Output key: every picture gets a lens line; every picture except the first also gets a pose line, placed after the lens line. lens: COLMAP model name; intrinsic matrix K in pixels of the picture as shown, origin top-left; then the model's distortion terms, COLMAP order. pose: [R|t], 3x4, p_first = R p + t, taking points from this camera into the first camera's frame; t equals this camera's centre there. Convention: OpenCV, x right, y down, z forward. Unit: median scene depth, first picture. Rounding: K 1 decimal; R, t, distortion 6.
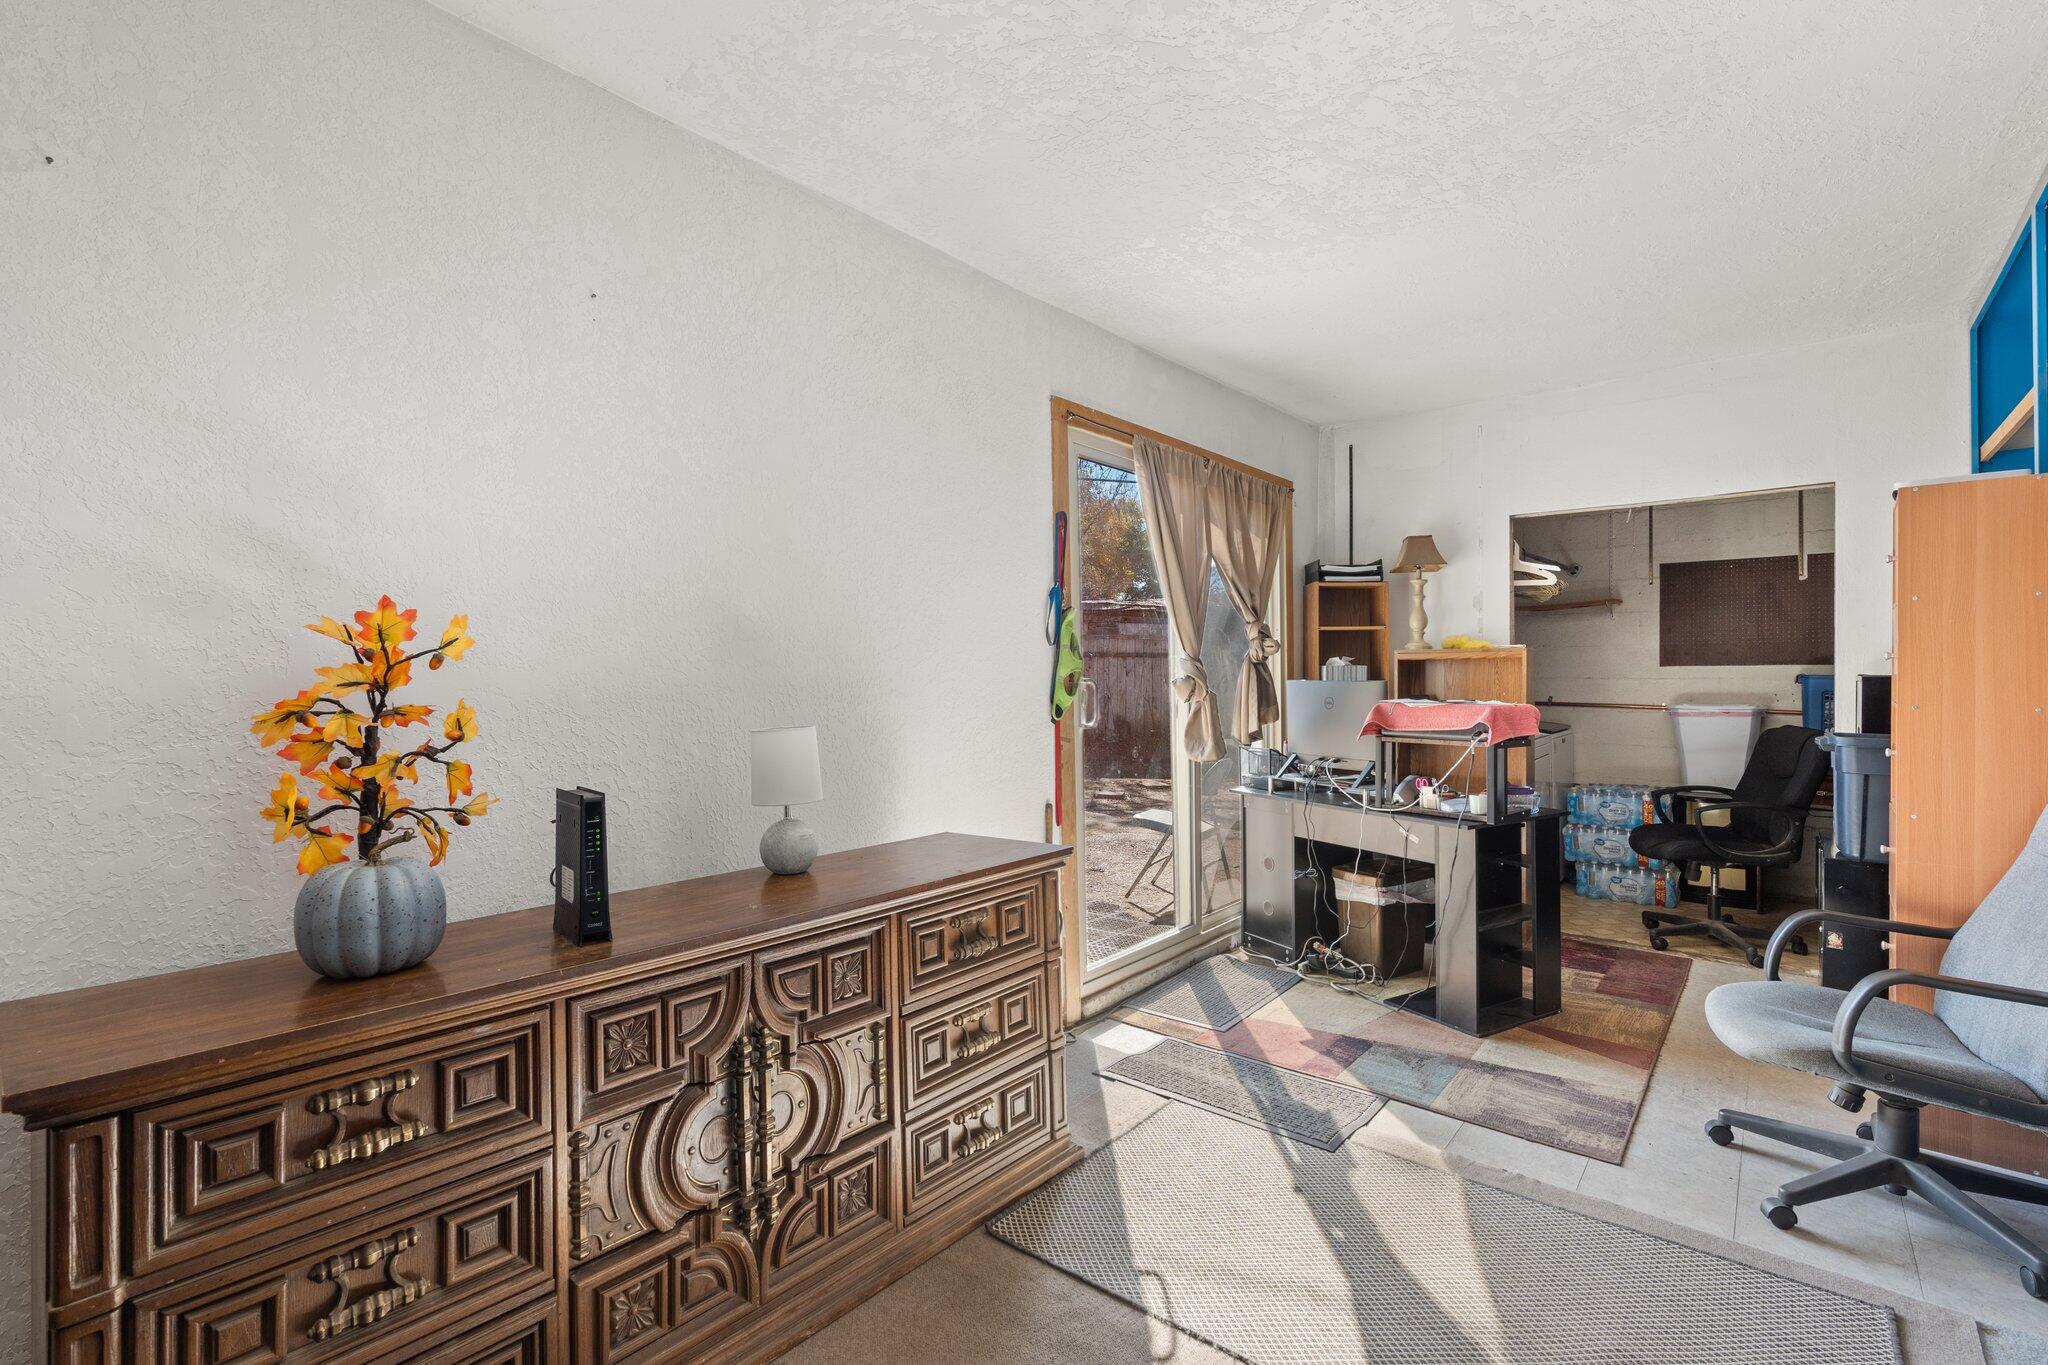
lens RADIAL K [[935.0, 0, 1025.2], [0, 935.0, 679.2], [0, 0, 1]] dist [0.005919, 0.000897]
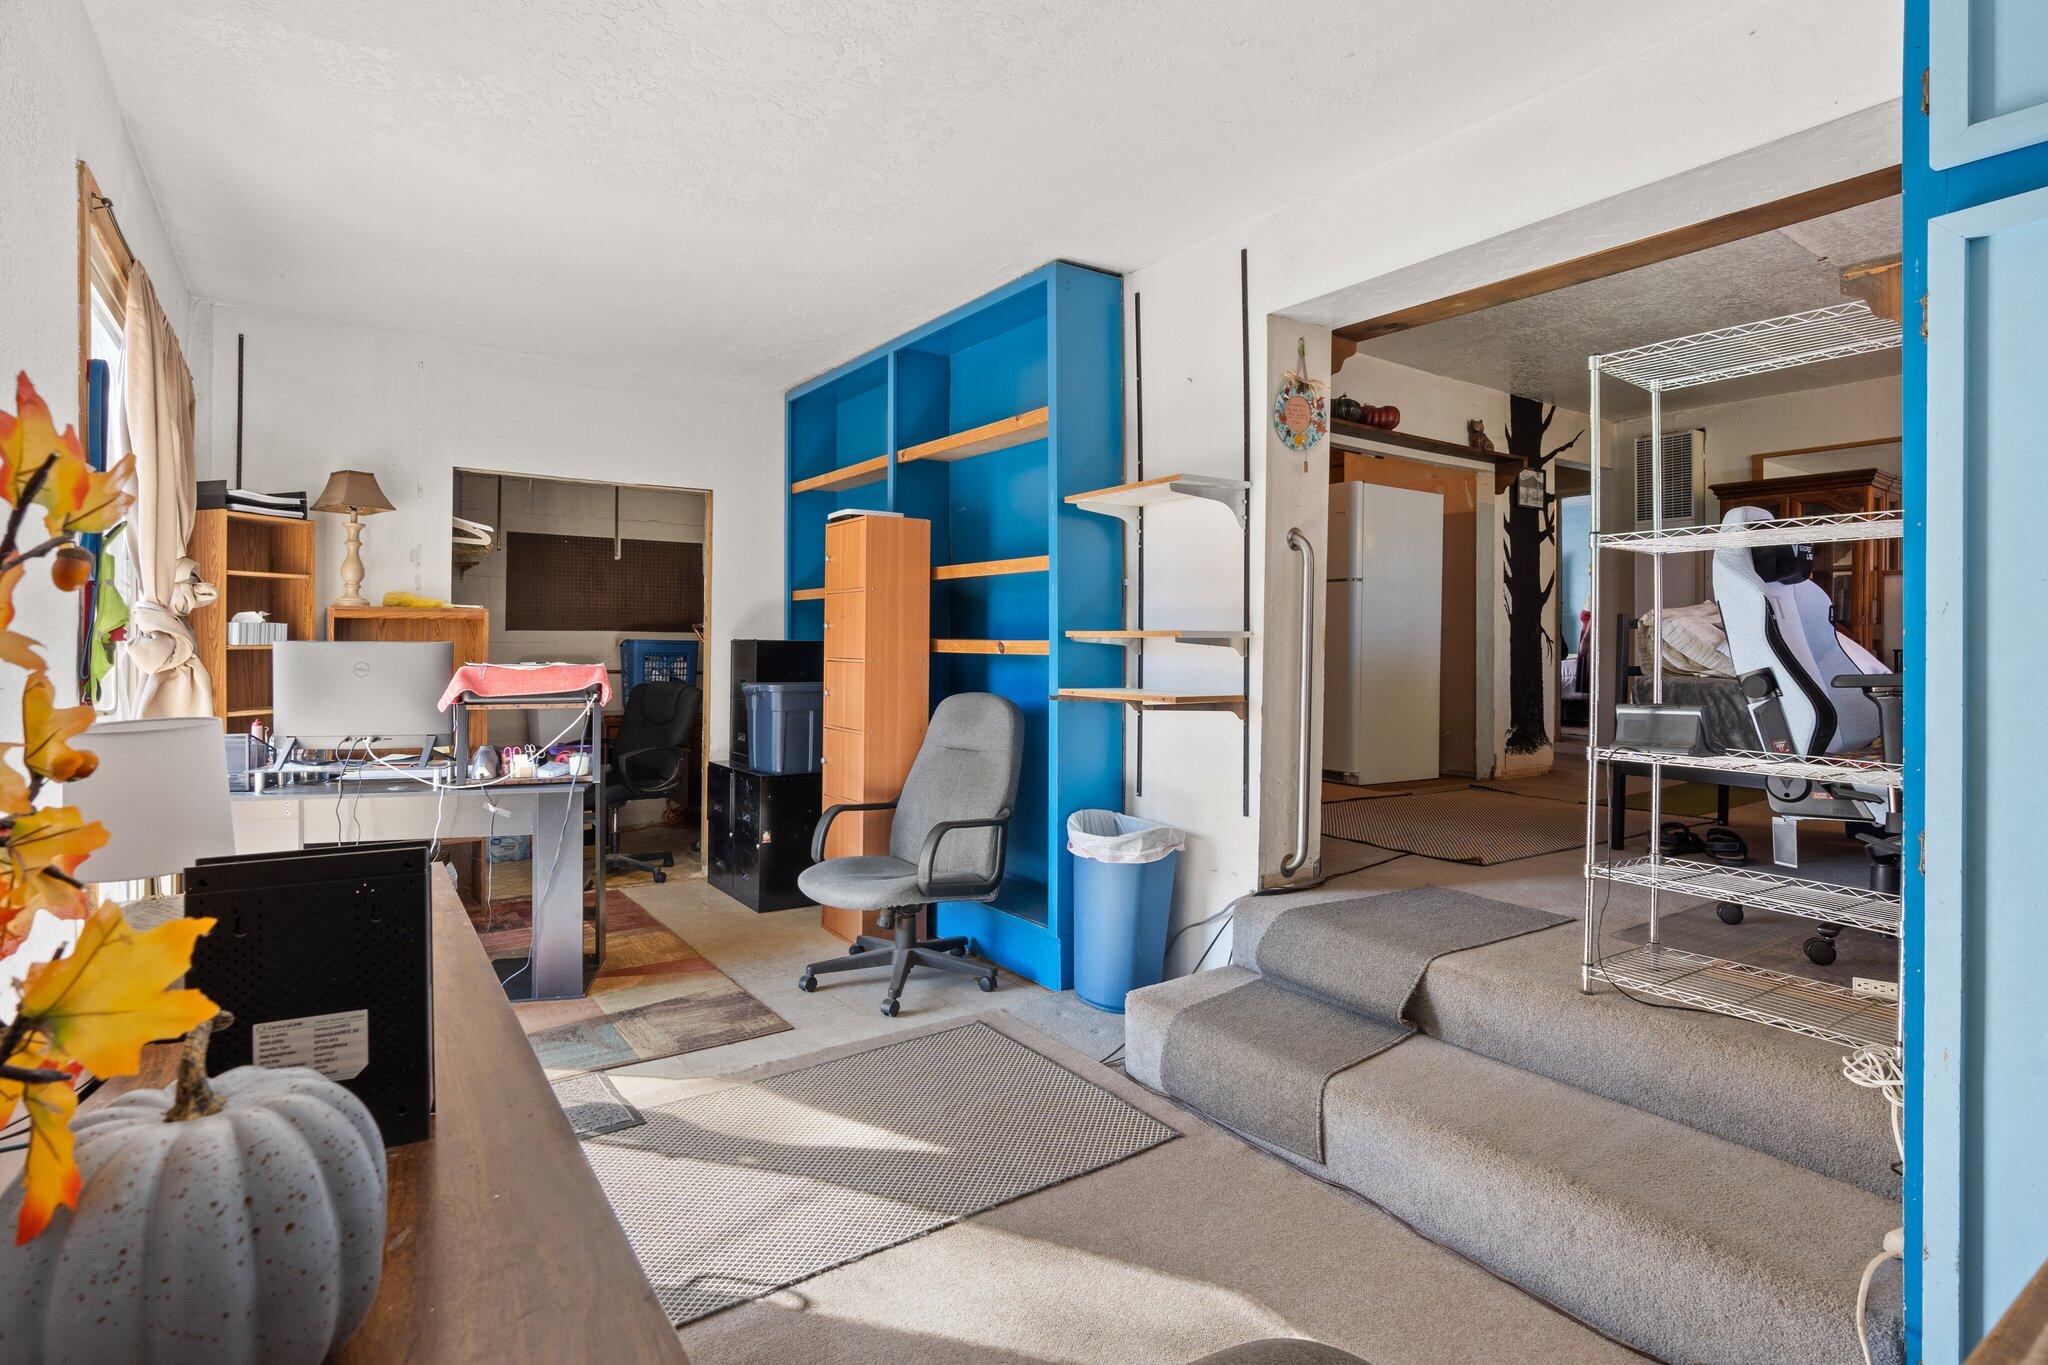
lens RADIAL K [[1028.9, 0, 1019.6], [0, 1028.9, 643.0], [0, 0, 1]] dist [-0.005394, -0.000401]
pose [[0.266180, 0.004571, 0.963912, -0.382678], [-0.000104, 0.999989, -0.004713, 0.007317], [-0.963923, 0.001154, 0.266178, 0.219263]]
